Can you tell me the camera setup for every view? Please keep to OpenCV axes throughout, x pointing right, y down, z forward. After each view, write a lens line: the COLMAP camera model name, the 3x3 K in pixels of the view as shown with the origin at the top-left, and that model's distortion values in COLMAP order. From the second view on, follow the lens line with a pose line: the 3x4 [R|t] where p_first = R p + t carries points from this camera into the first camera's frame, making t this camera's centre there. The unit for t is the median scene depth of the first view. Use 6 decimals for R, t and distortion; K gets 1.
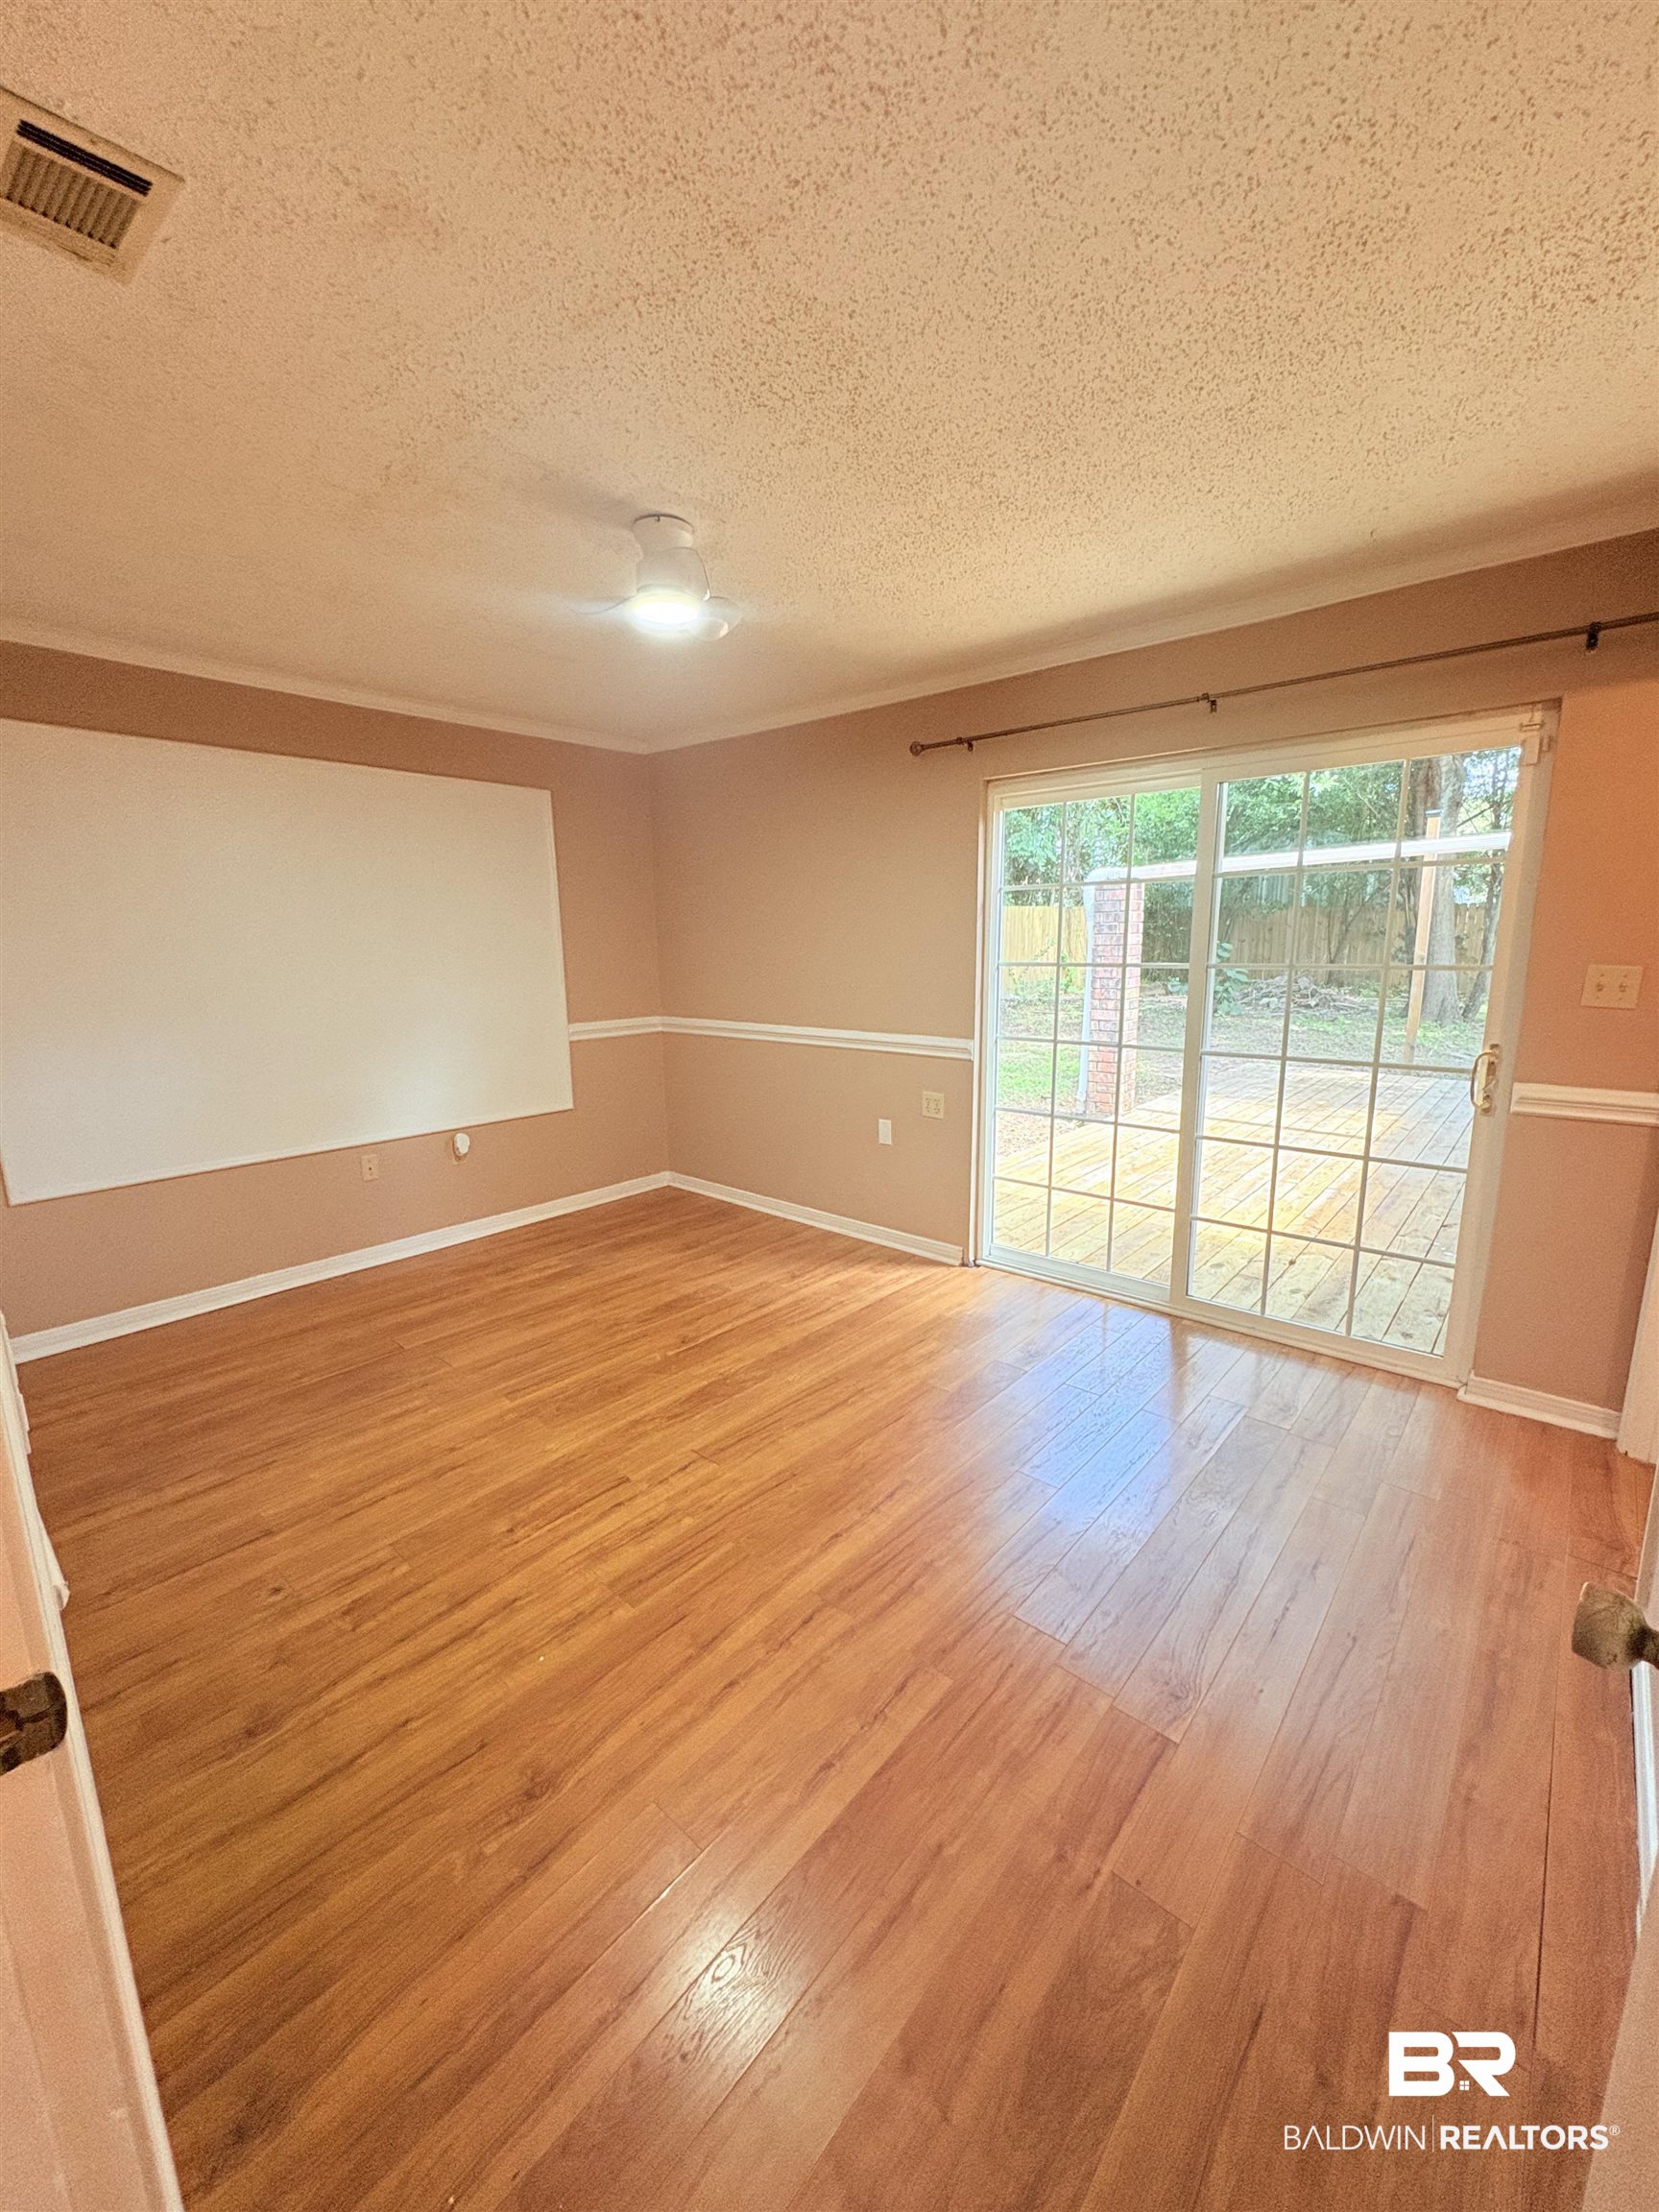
lens RADIAL K [[876.7, 0, 826.7], [0, 876.7, 1102.8], [0, 0, 1]] dist [-0.003342, -0.000079]
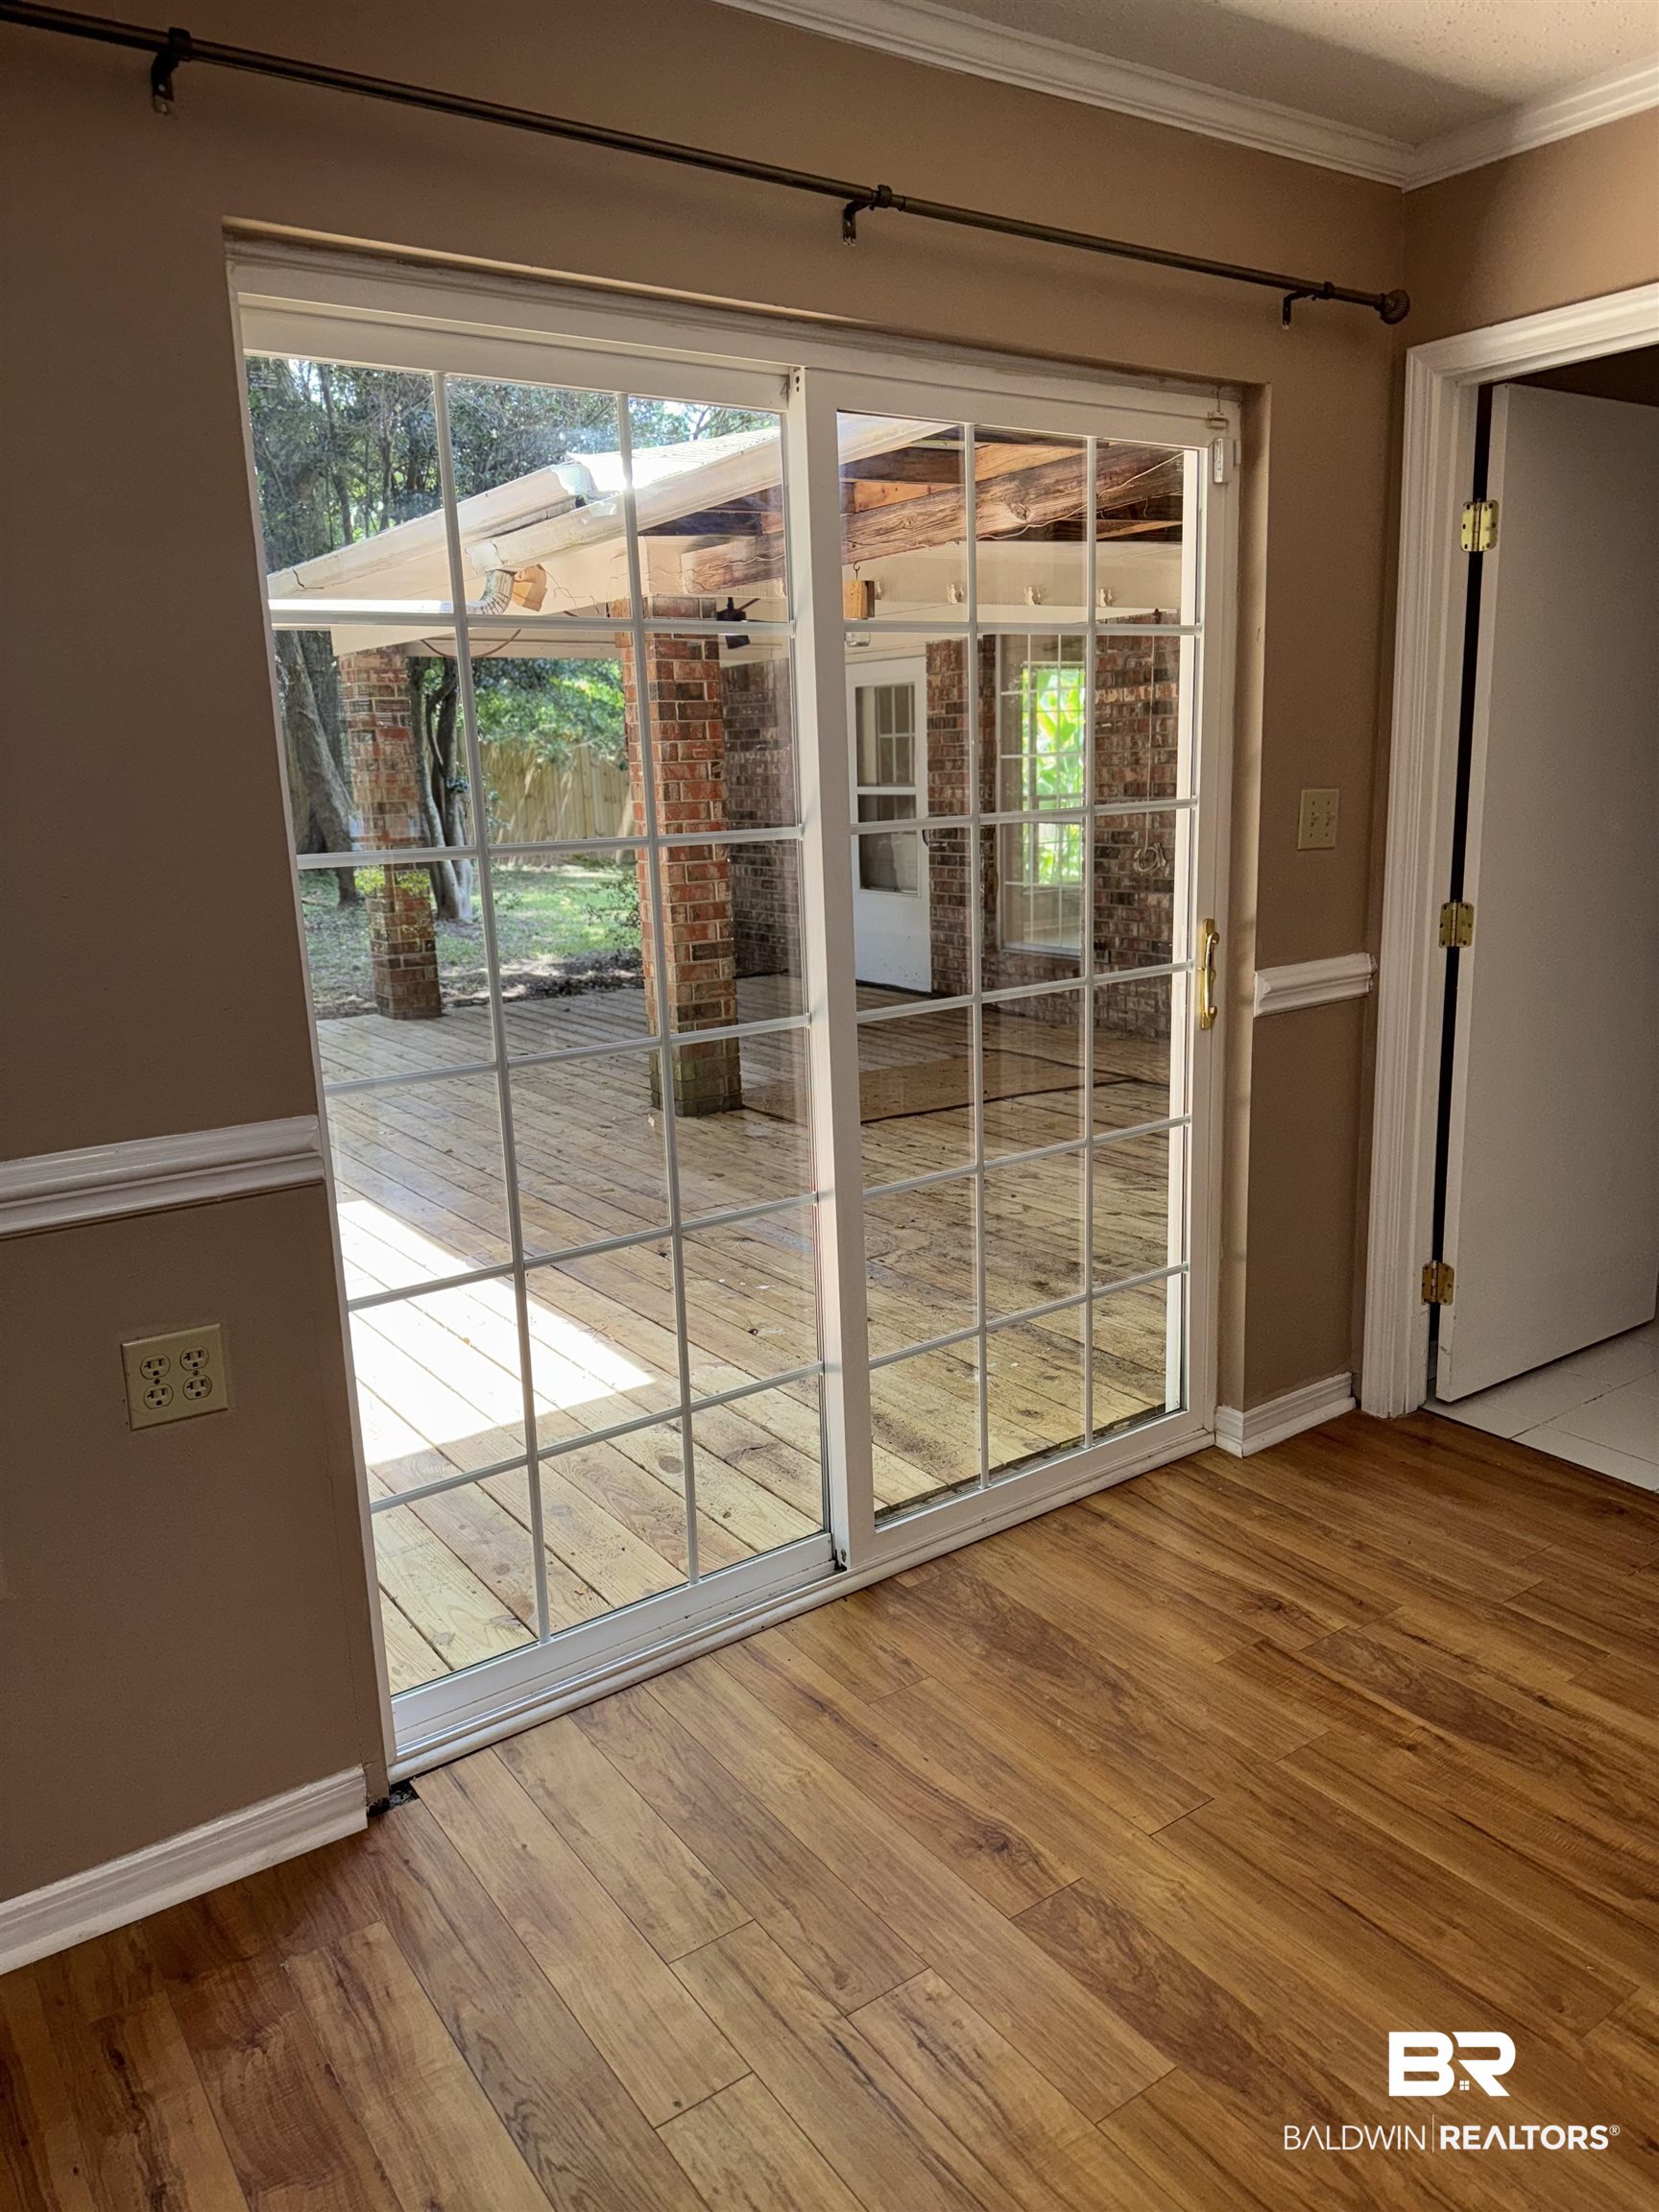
lens RADIAL K [[1546.9, 0, 830.5], [0, 1546.9, 1122.5], [0, 0, 1]] dist [0.046865, -0.057493]
pose [[0.234320, -0.219248, 0.947114, -0.408644], [0.203102, 0.963779, 0.172858, -0.170306], [-0.950707, 0.151857, 0.270362, 0.936632]]
